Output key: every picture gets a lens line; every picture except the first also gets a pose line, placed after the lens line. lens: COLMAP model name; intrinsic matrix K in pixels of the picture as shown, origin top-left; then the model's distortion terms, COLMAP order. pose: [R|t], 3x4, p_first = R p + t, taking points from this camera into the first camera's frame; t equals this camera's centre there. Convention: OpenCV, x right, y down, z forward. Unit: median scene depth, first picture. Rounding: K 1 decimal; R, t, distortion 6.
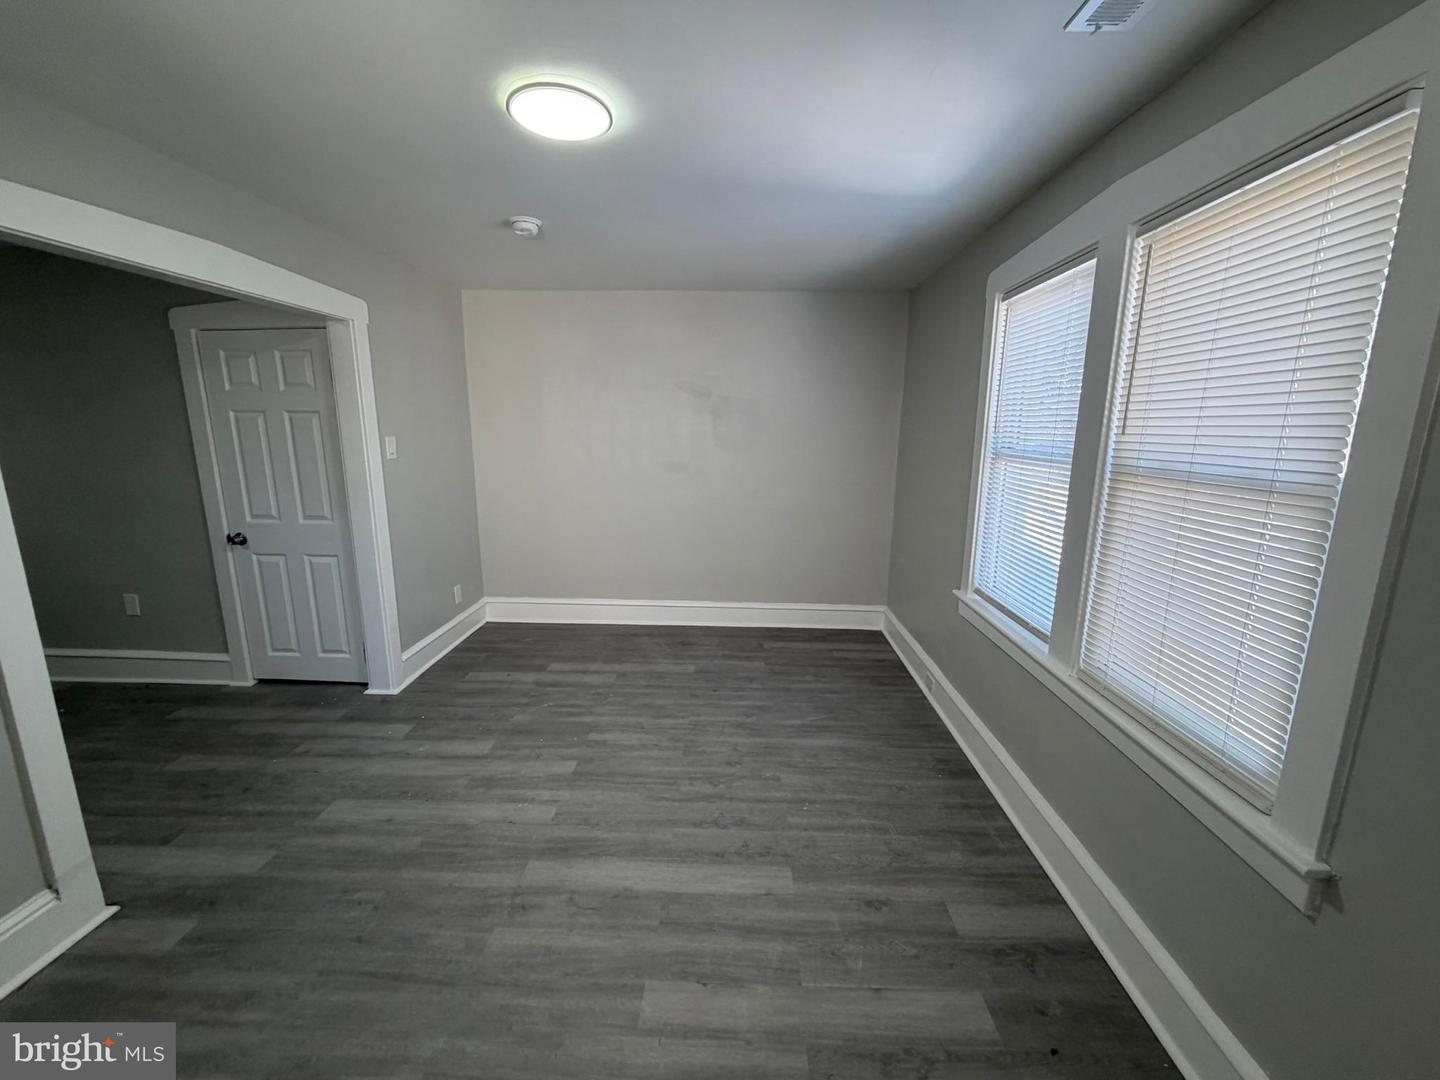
lens RADIAL K [[573.1, 0, 720.0], [0, 573.1, 540.0], [0, 0, 1]] dist [0.000608, 0.000095]
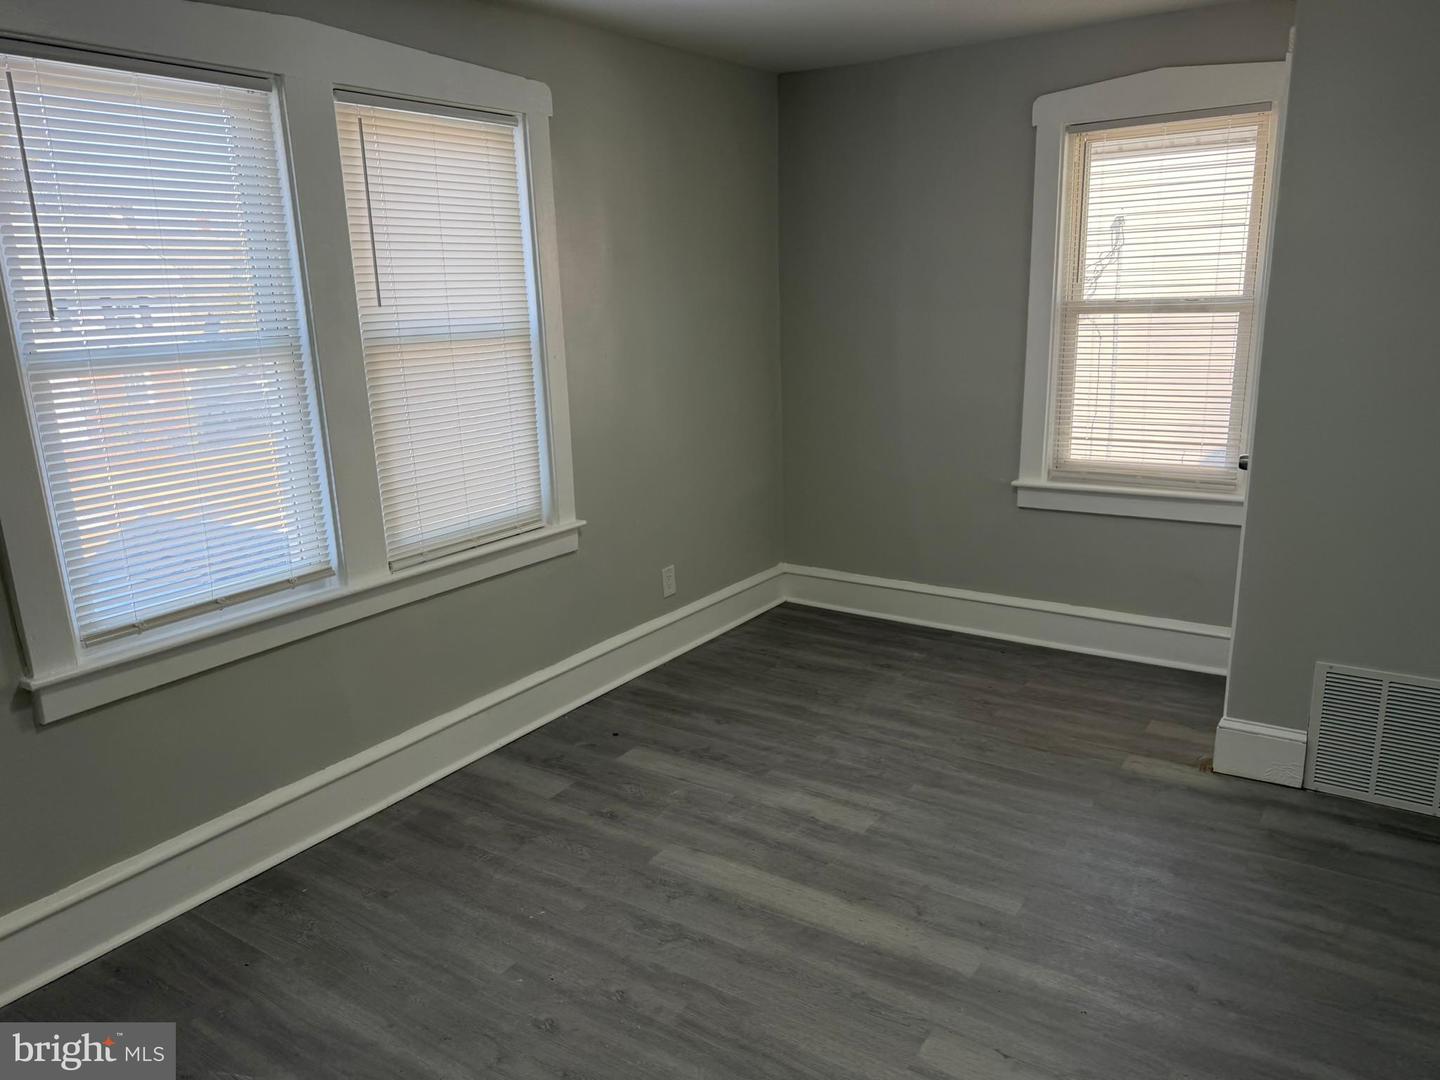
lens RADIAL K [[1018.4, 0, 714.4], [0, 1018.4, 542.3], [0, 0, 1]] dist [0.099979, -0.115236]
pose [[-0.842918, -0.113352, 0.525967, -0.710856], [0.131107, 0.904818, 0.405112, -0.423056], [-0.521825, 0.410434, -0.747826, 2.009027]]
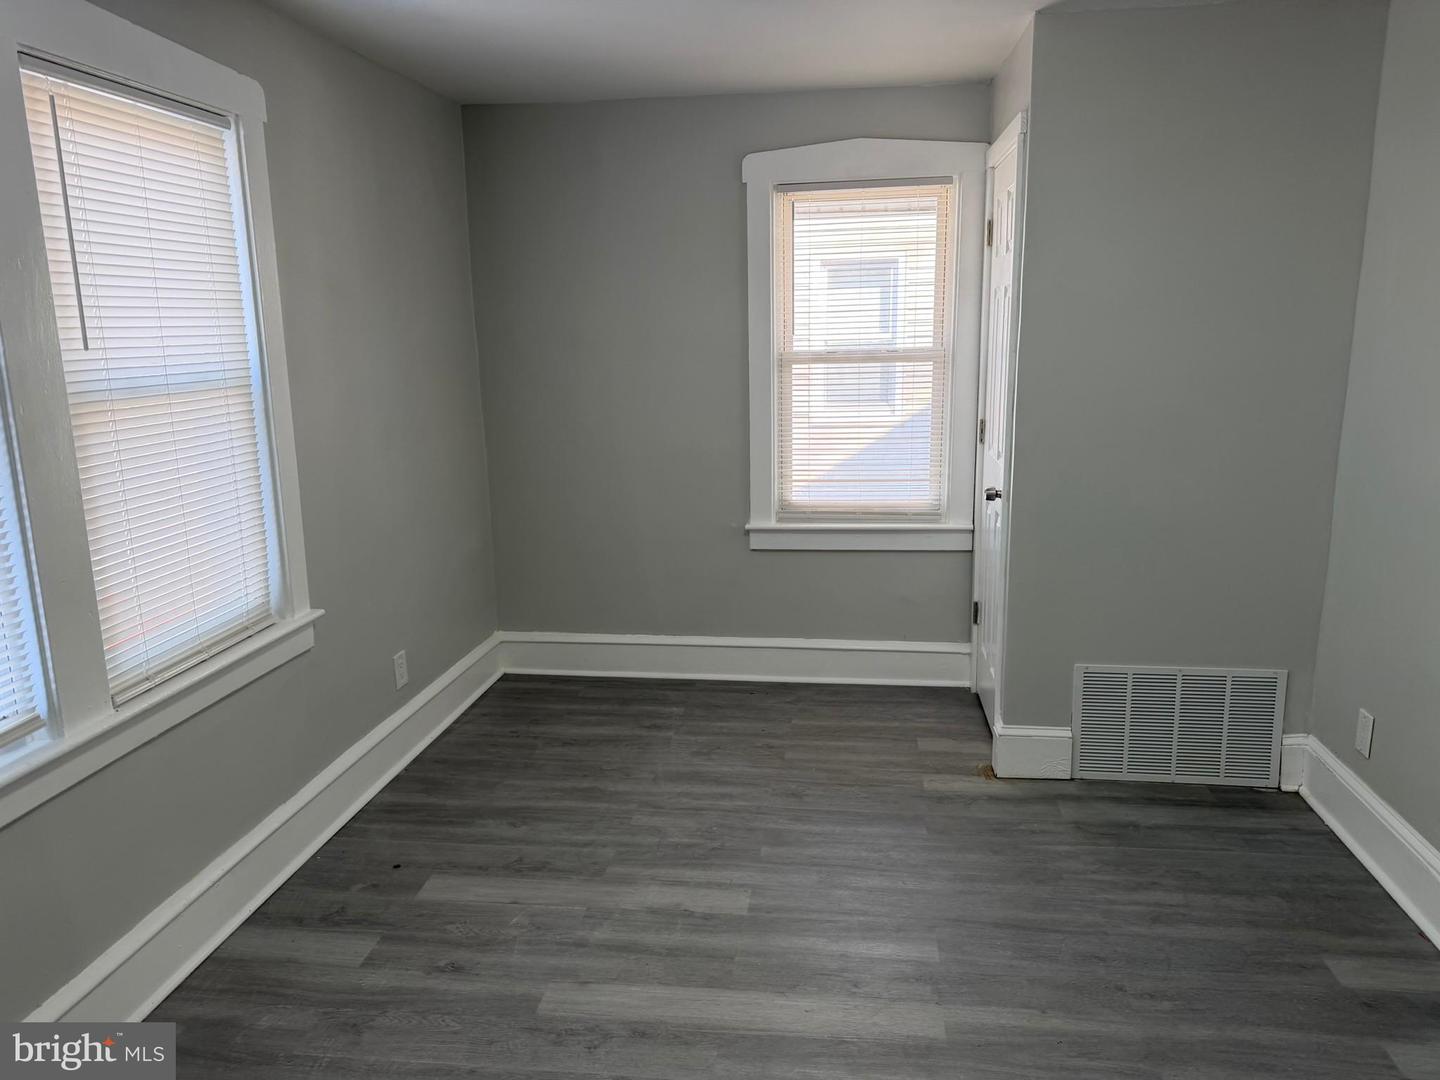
lens RADIAL K [[1018.4, 0, 714.4], [0, 1018.4, 542.3], [0, 0, 1]] dist [0.099979, -0.115236]
pose [[-0.995179, -0.013625, 0.097120, -0.205154], [0.026740, 0.915079, 0.402388, -0.428746], [-0.094355, 0.403045, -0.910303, 2.023643]]
